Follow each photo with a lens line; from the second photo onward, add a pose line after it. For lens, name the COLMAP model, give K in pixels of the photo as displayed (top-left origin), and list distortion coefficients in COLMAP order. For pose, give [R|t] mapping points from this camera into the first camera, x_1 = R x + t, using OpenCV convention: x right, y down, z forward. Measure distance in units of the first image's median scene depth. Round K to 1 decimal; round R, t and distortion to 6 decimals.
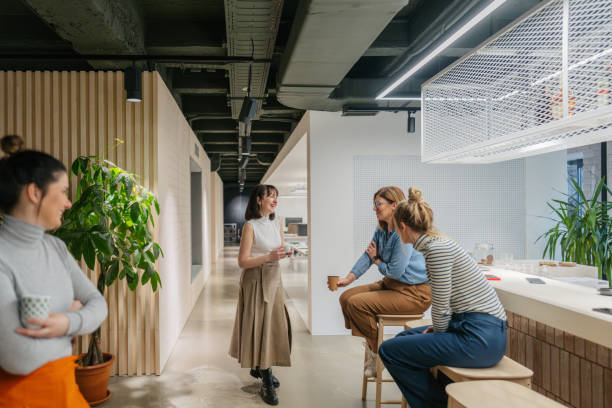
lens RADIAL K [[419.8, 0, 252.0], [0, 419.8, 210.0], [0, 0, 1]] dist [0.001230, -0.001942]
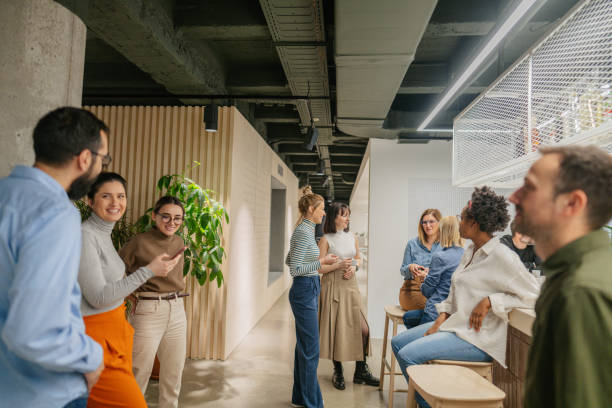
lens RADIAL K [[396.3, 0, 311.2], [0, 396.3, 202.0], [0, 0, 1]] dist [0.002013, -0.005031]
pose [[0.994056, 0.028313, -0.105127, 0.121908], [-0.034428, 0.997791, -0.056822, 0.004451], [0.103286, 0.060103, 0.992834, -0.100646]]
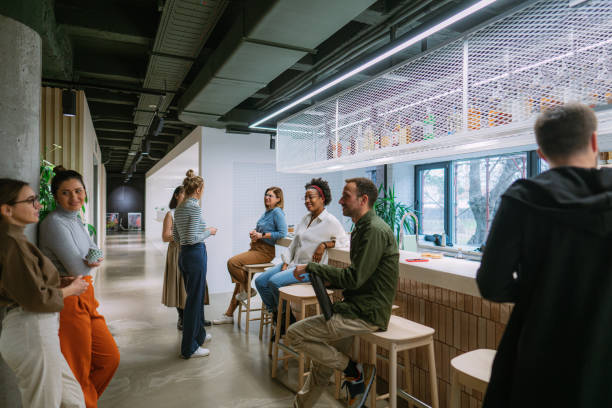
lens RADIAL K [[396.3, 0, 303.1], [0, 396.3, 201.2], [0, 0, 1]] dist [0.002013, -0.005031]
pose [[0.913791, 0.010112, 0.406059, -0.098628], [-0.010695, 0.999942, -0.000835, -0.000782], [-0.406044, -0.003580, 0.913847, -0.364076]]
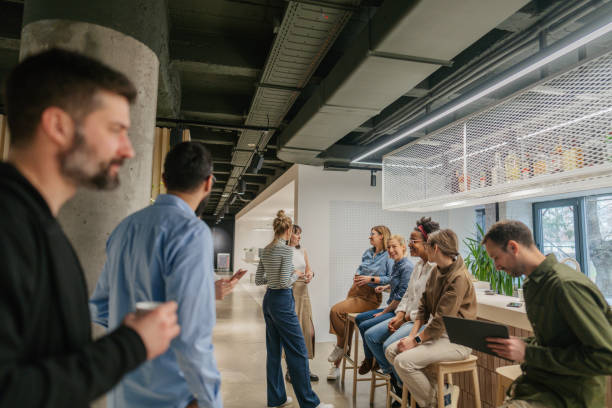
lens RADIAL K [[396.3, 0, 309.3], [0, 396.3, 205.0], [0, 0, 1]] dist [0.002013, -0.005031]
pose [[0.972476, 0.040852, 0.229395, -0.133384], [-0.019292, 0.995247, -0.095456, 0.004751], [-0.232204, 0.088403, 0.968641, -0.224289]]
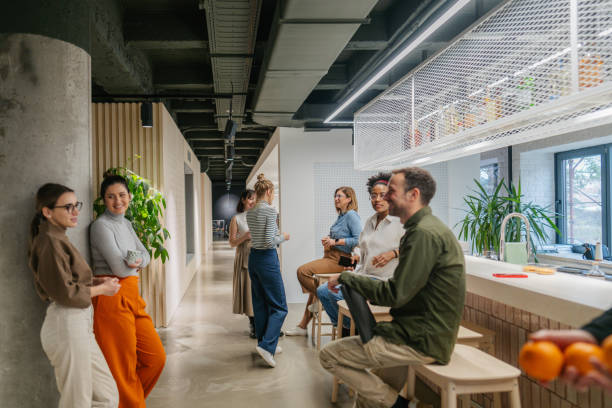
lens RADIAL K [[419.8, 0, 250.7], [0, 419.8, 210.2], [0, 0, 1]] dist [0.001230, -0.001942]
pose [[0.999669, -0.009358, 0.023944, 0.022902], [0.009211, 0.999938, 0.006243, 0.009082], [-0.024001, -0.006020, 0.999694, -0.347863]]
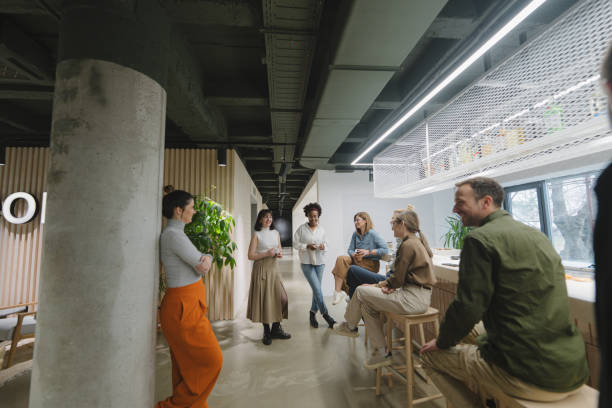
lens RADIAL K [[261.3, 0, 308.8], [0, 261.3, 202.4], [0, 0, 1]] dist [-0.002305, 0.000196]
pose [[0.996671, -0.007342, 0.081202, 0.006397], [0.015125, 0.995300, -0.095649, 0.017244], [-0.080118, 0.096559, 0.992097, -0.141423]]
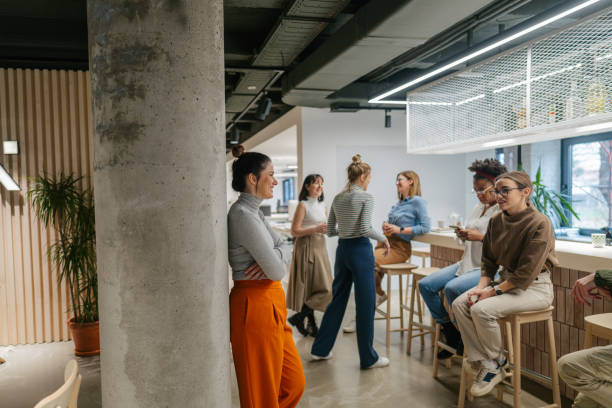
lens RADIAL K [[419.8, 0, 248.0], [0, 419.8, 212.1], [0, 0, 1]] dist [0.001230, -0.001942]
pose [[0.985133, -0.024511, 0.170035, -0.280825], [0.017059, 0.998835, 0.045148, 0.003388], [-0.170943, -0.041577, 0.984403, -0.189739]]
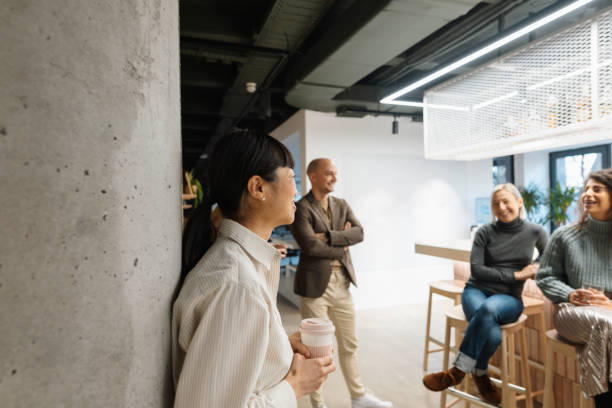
lens RADIAL K [[372.6, 0, 305.8], [0, 372.6, 206.7], [0, 0, 1]] dist [-0.004615, -0.000893]
pose [[0.948459, -0.015205, 0.316535, -0.217887], [0.015041, 0.999882, 0.002961, 0.012037], [-0.316543, 0.001953, 0.948576, 0.111299]]
